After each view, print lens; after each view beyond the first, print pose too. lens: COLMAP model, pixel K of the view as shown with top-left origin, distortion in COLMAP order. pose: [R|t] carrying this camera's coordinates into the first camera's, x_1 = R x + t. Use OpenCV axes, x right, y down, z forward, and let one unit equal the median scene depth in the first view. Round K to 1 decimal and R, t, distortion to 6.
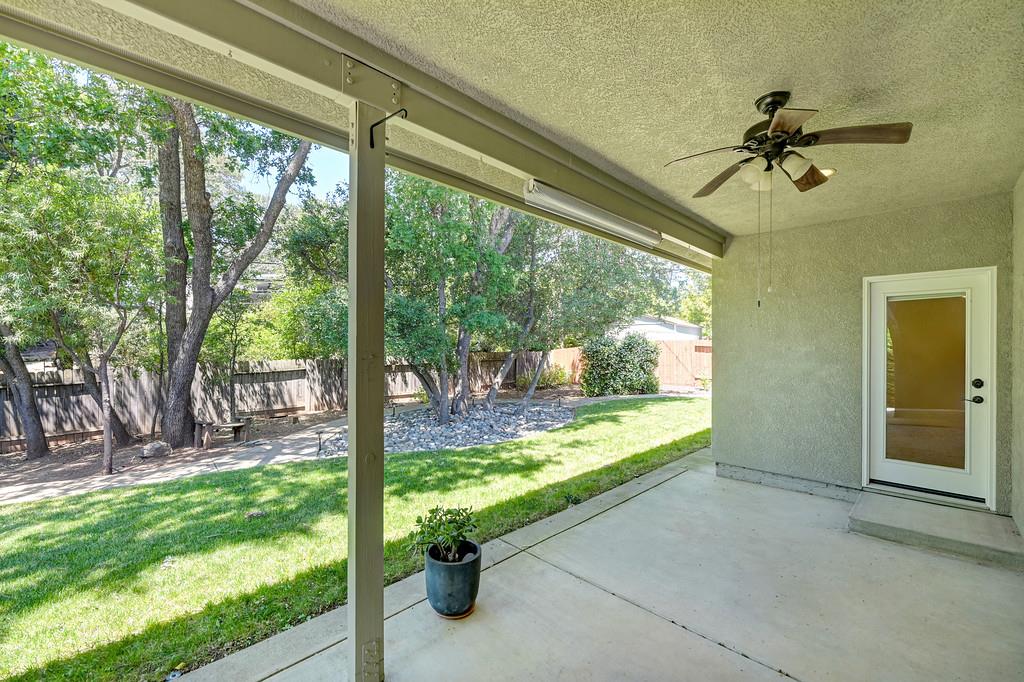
lens RADIAL K [[415.5, 0, 512.0], [0, 415.5, 341.0], [0, 0, 1]] dist [0.001625, 0.000109]
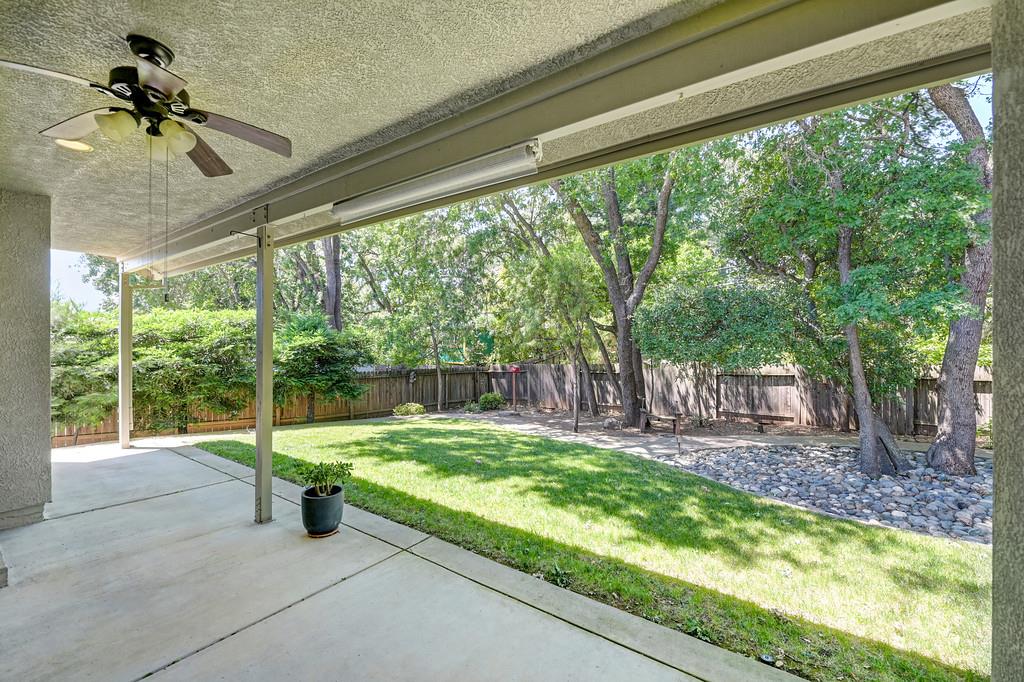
lens RADIAL K [[415.7, 0, 512.0], [0, 415.7, 341.0], [0, 0, 1]] dist [-0.001208, -0.000334]
pose [[0.182028, -0.008151, -0.983260, 0.633413], [0.003012, 0.999966, -0.007732, 0.001395], [0.983289, -0.001554, 0.182046, 0.631405]]
